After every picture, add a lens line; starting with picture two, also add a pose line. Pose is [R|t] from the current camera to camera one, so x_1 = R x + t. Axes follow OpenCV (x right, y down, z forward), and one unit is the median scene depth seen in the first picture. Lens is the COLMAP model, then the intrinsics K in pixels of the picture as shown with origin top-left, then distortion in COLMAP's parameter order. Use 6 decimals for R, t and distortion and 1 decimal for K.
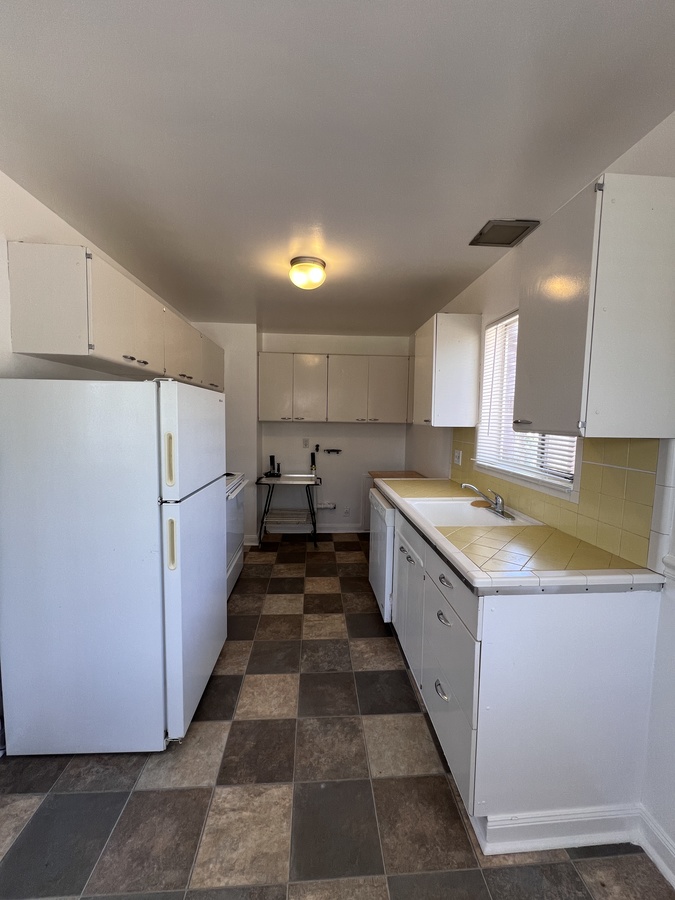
lens RADIAL K [[358.2, 0, 336.9], [0, 358.2, 449.0], [0, 0, 1]] dist [0.002985, 0.000303]
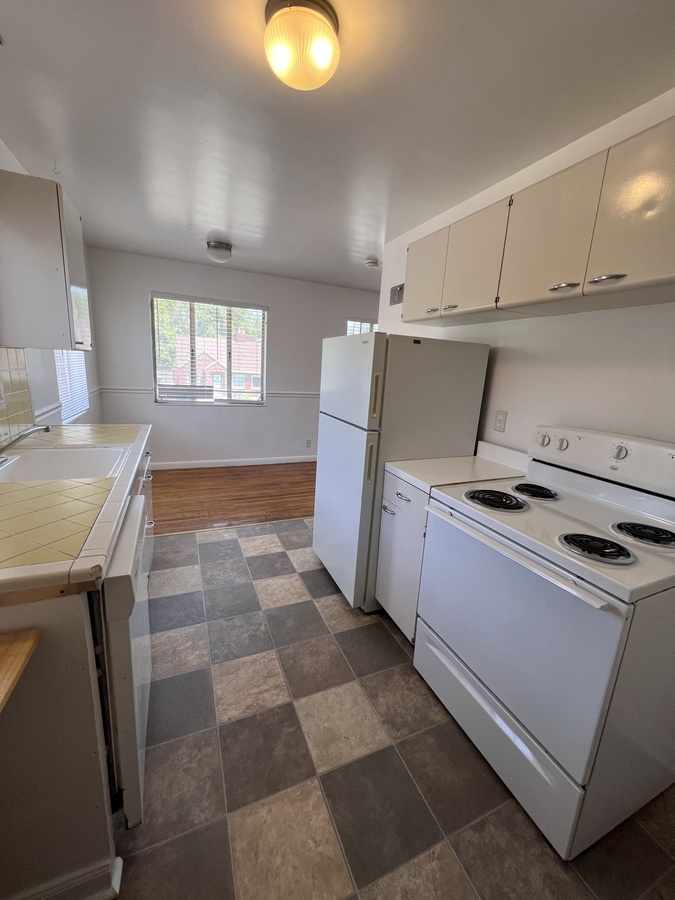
lens RADIAL K [[358.2, 0, 344.8], [0, 358.2, 446.3], [0, 0, 1]] dist [0.002985, 0.000303]
pose [[-0.931402, 0.005281, -0.363954, 0.042865], [-0.107704, 0.951121, 0.289428, -0.131018], [0.347692, 0.308773, -0.885307, 1.651413]]
